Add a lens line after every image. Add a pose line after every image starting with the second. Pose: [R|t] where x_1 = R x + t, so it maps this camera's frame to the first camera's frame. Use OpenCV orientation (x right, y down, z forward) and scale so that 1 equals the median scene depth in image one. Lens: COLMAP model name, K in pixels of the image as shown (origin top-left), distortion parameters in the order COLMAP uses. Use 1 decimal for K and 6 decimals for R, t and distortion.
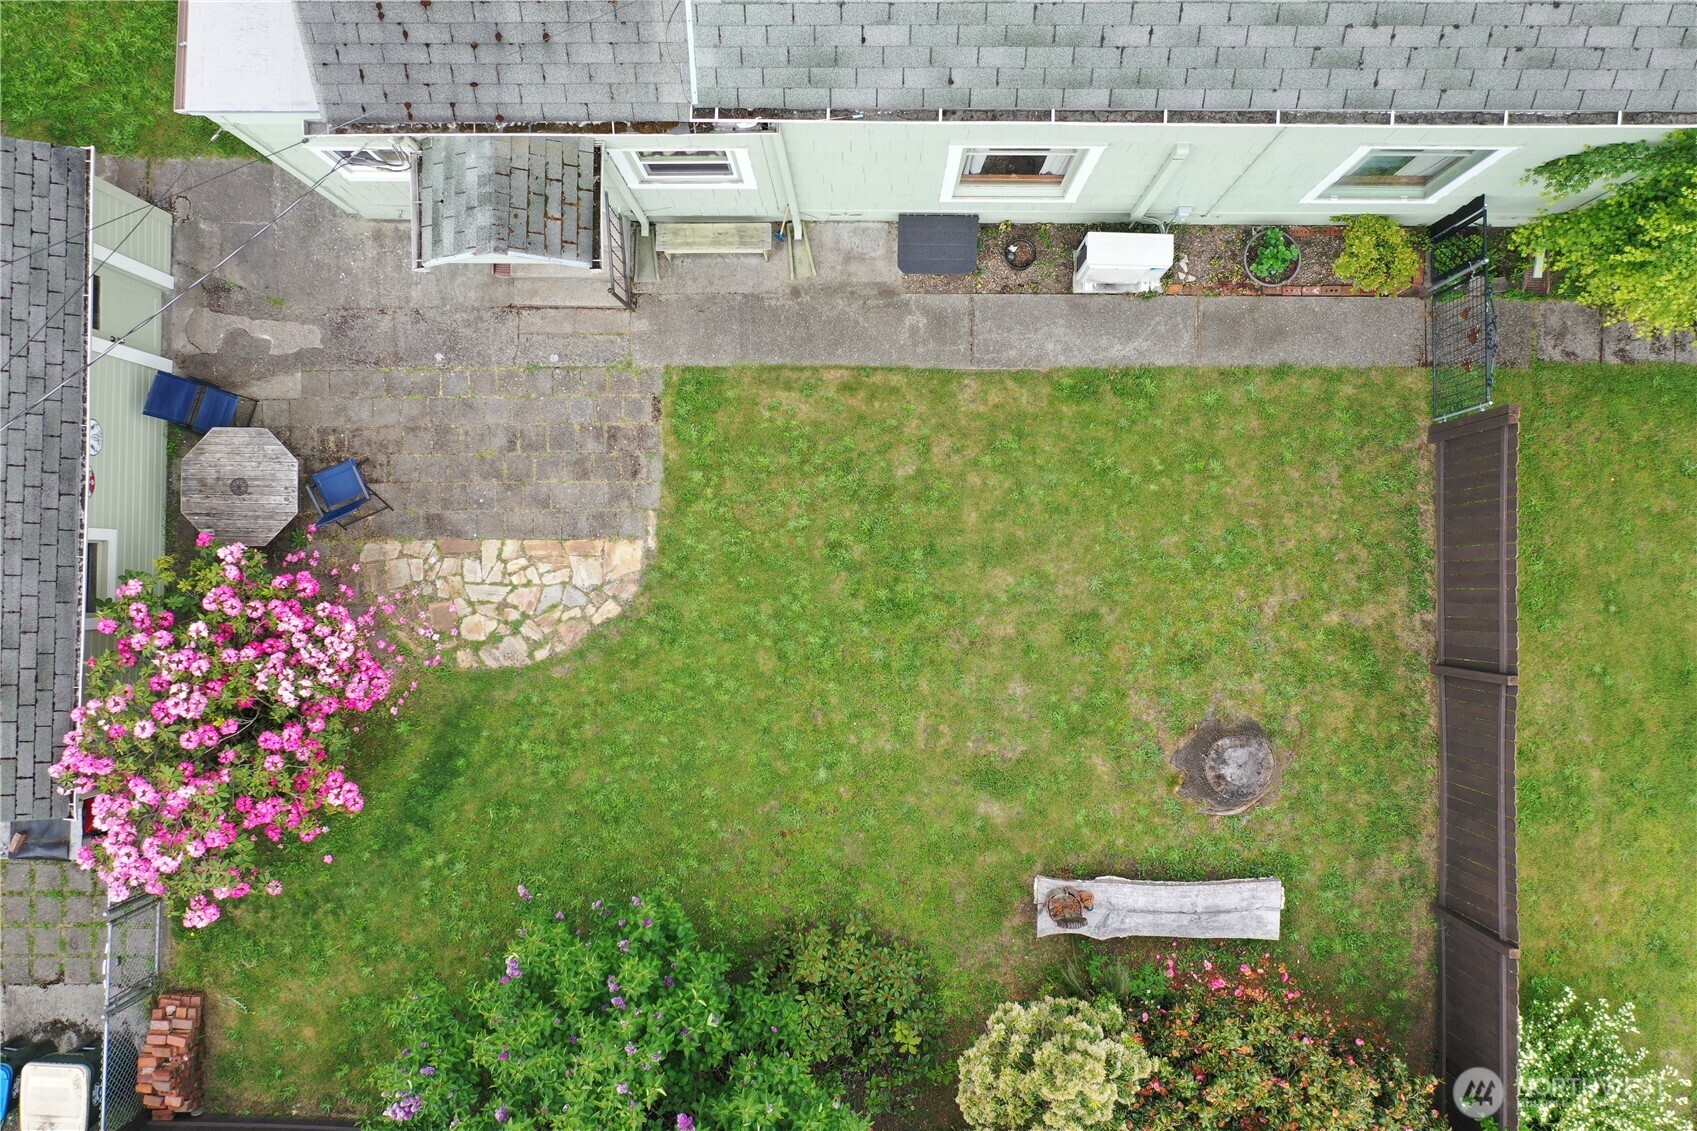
lens RADIAL K [[1373.9, 0, 844.3], [0, 1373.9, 529.5], [0, 0, 1]] dist [-0.008969, 0.000020]
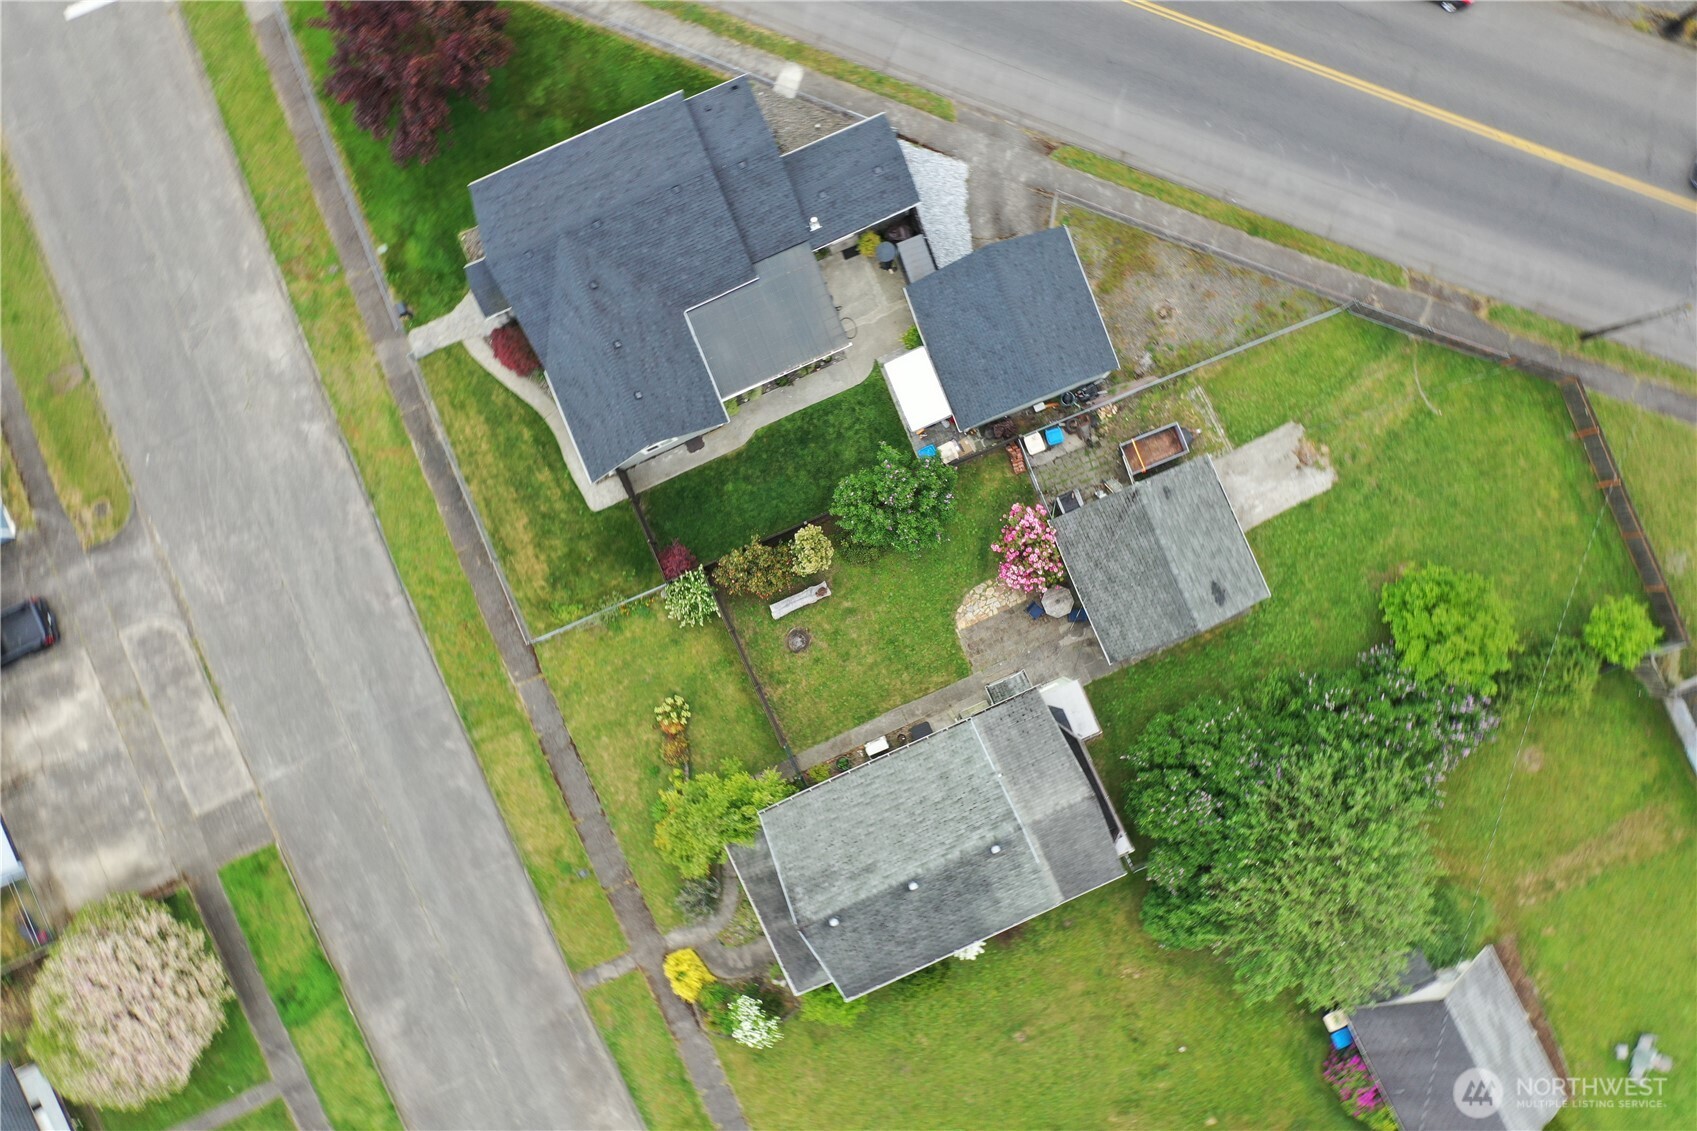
lens RADIAL K [[1336.8, 0, 840.5], [0, 1336.8, 566.3], [0, 0, 1]] dist [-0.006486, 0.000049]
pose [[-0.910145, 0.414156, 0.010555, 0.042139], [-0.412436, -0.908184, 0.071401, 0.042120], [0.039158, 0.060632, 0.997392, -2.784830]]
